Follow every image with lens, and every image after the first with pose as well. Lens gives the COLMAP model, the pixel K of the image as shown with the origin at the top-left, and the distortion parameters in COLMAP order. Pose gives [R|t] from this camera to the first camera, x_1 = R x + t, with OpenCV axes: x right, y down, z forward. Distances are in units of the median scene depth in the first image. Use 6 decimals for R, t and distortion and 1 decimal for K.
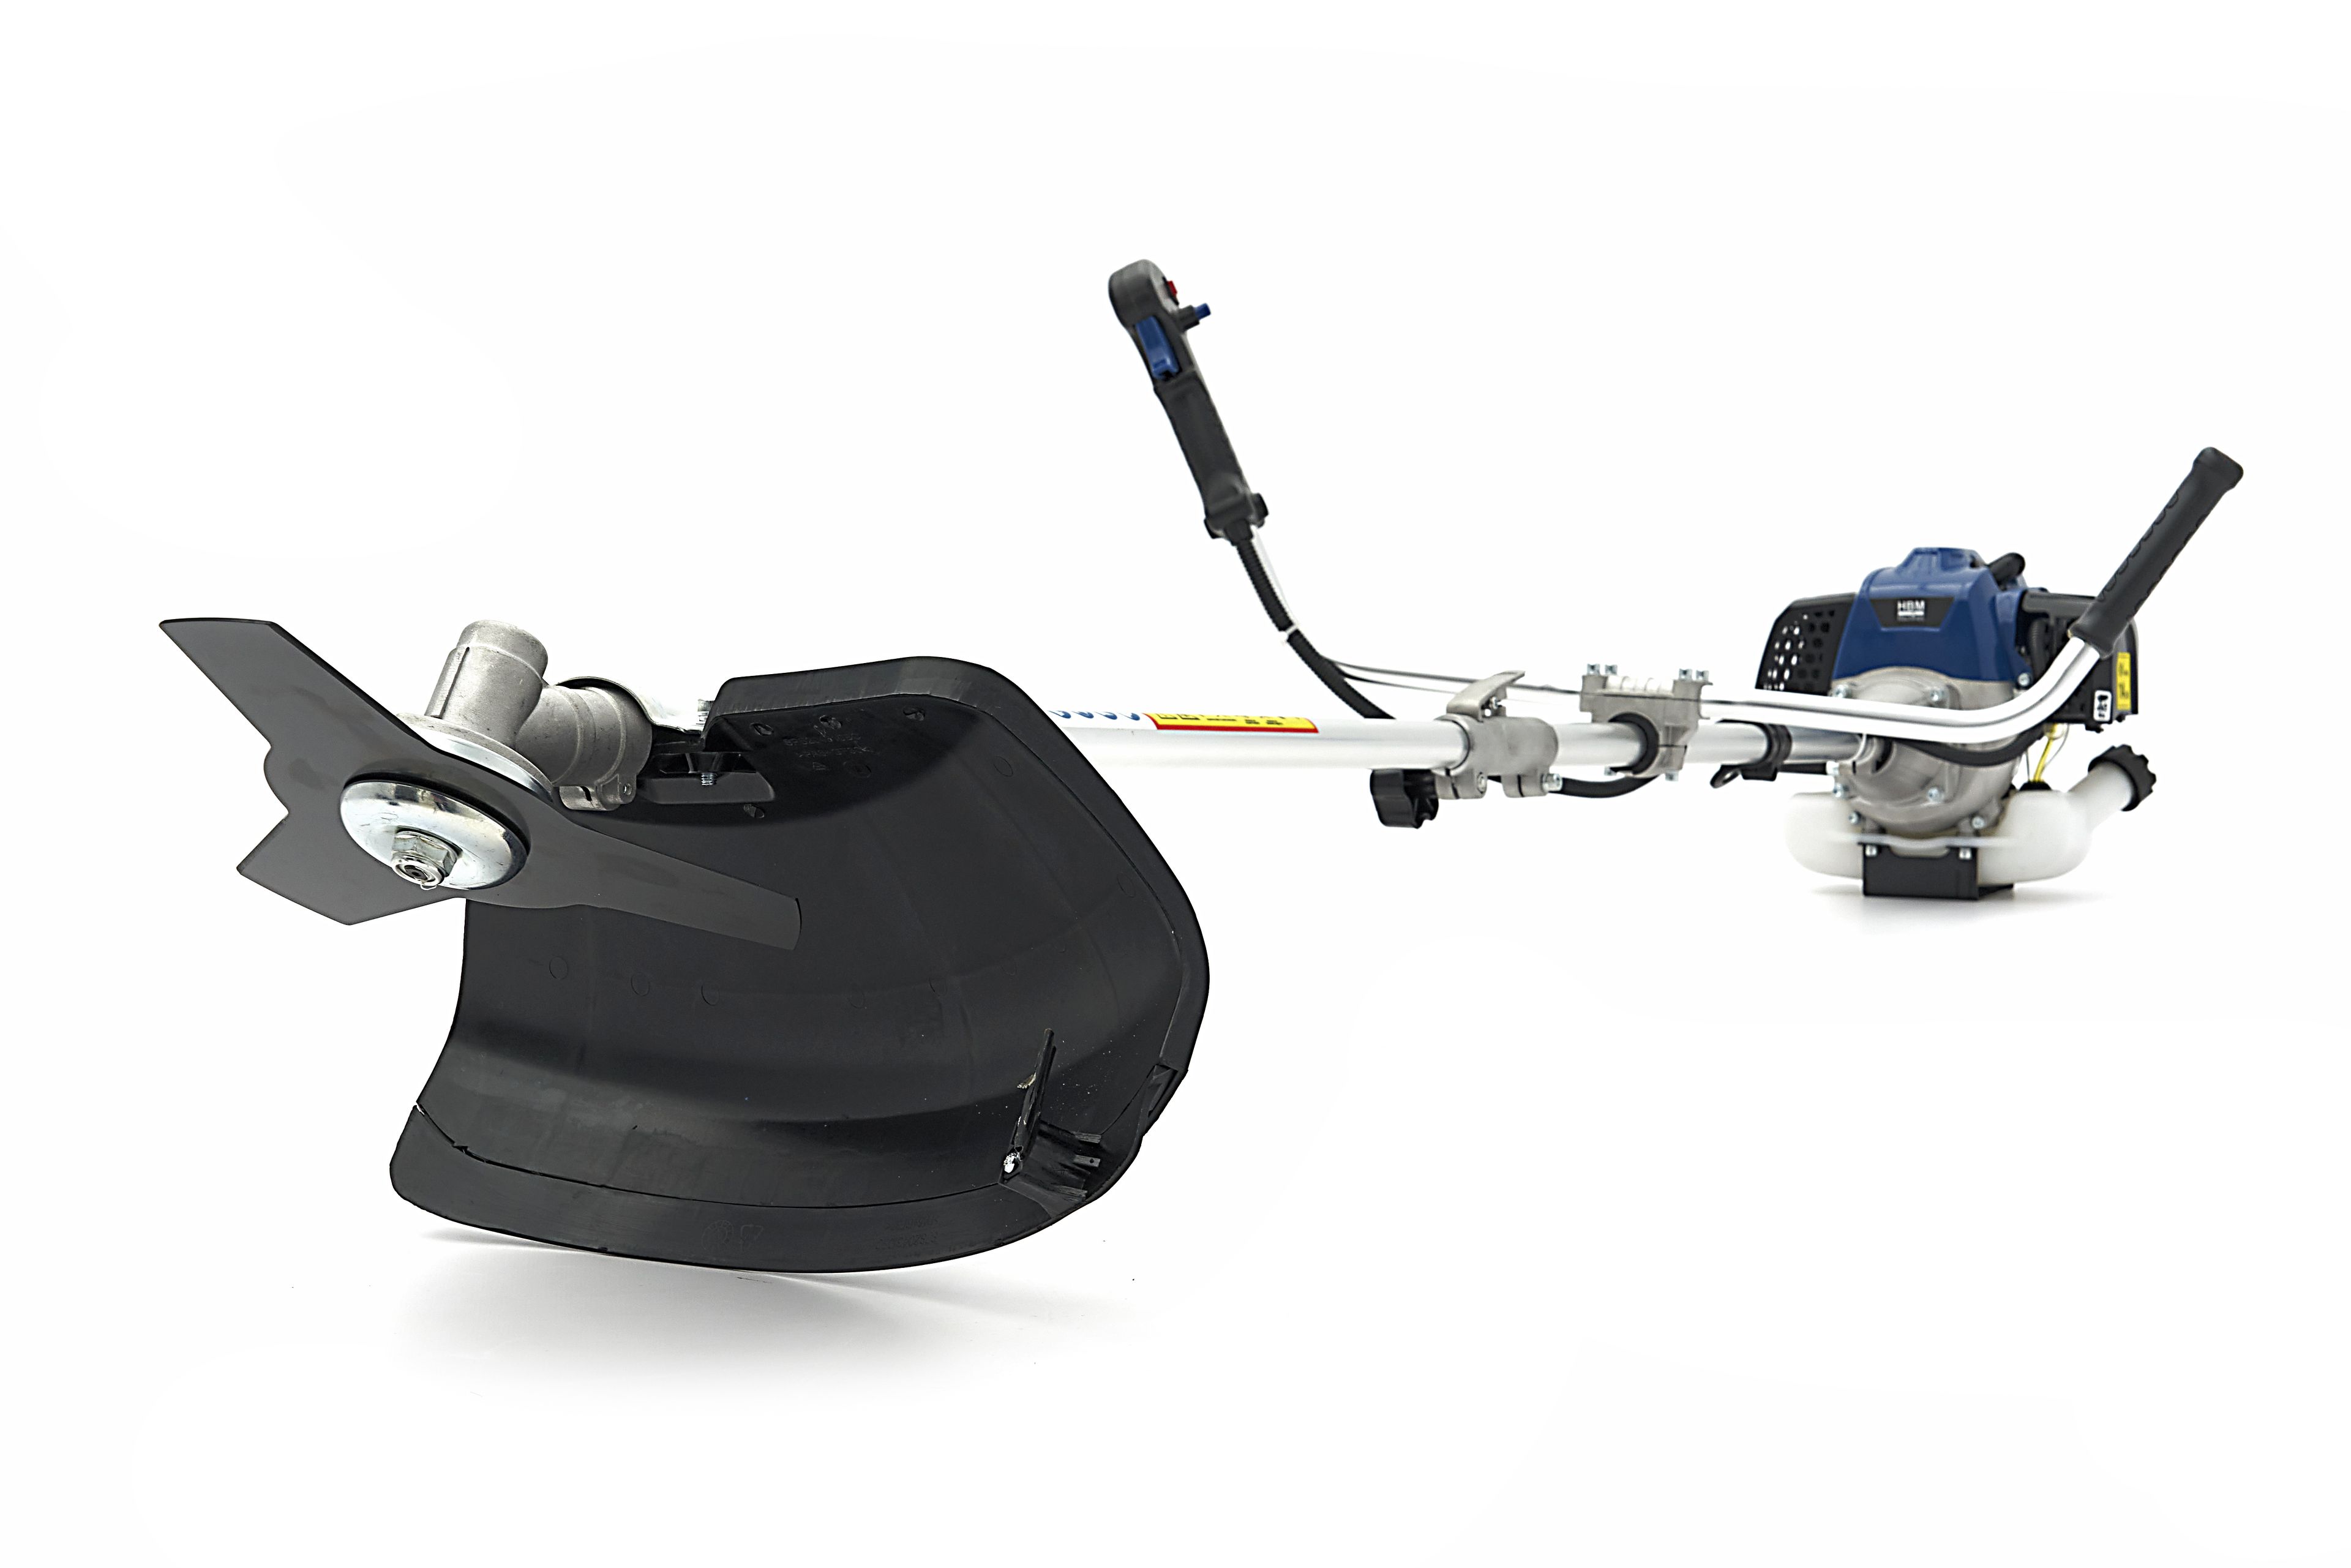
lens RADIAL K [[3532.0, 0, 1175.5], [0, 3532.0, 784.0], [0, 0, 1]] dist [-0.013331, -0.084632]
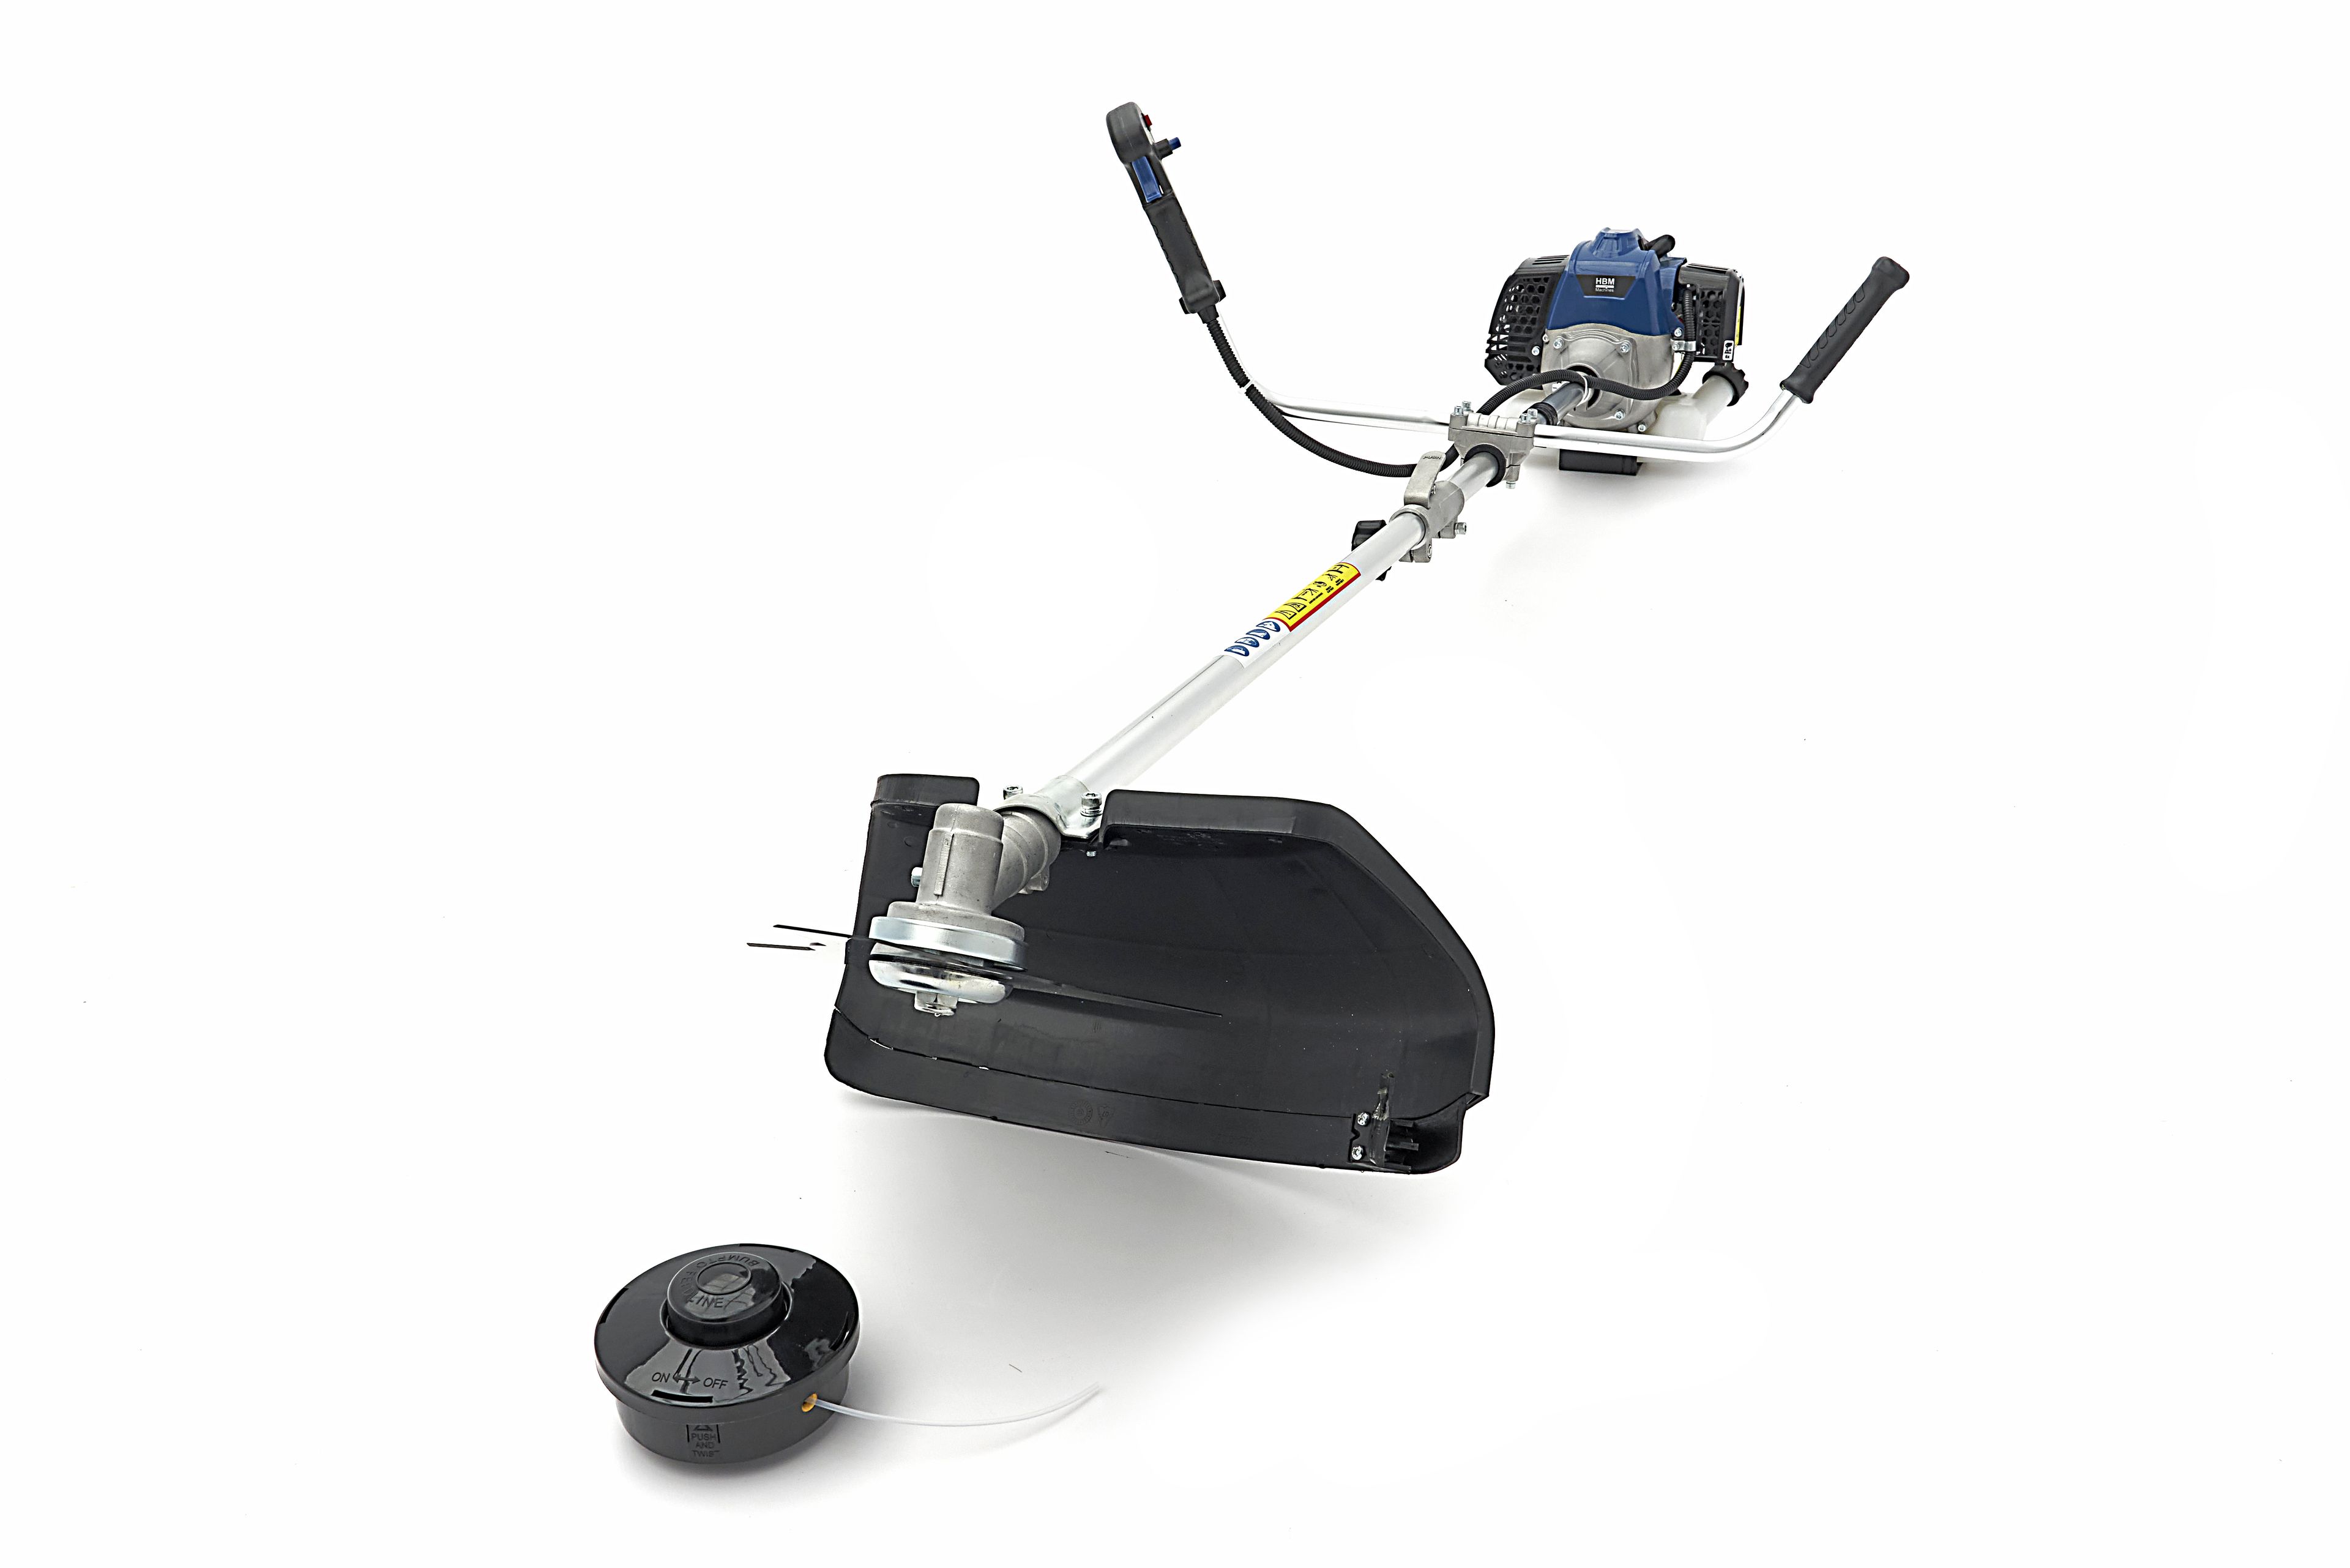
lens RADIAL K [[2164.3, 0, 1175.0], [0, 2164.3, 784.0], [0, 0, 1]] dist [-0.011576, -0.004662]
pose [[0.987876, -0.065441, 0.140780, -0.127744], [0.015628, 0.944128, 0.329210, -0.176811], [-0.154458, -0.323018, 0.933703, 0.134830]]
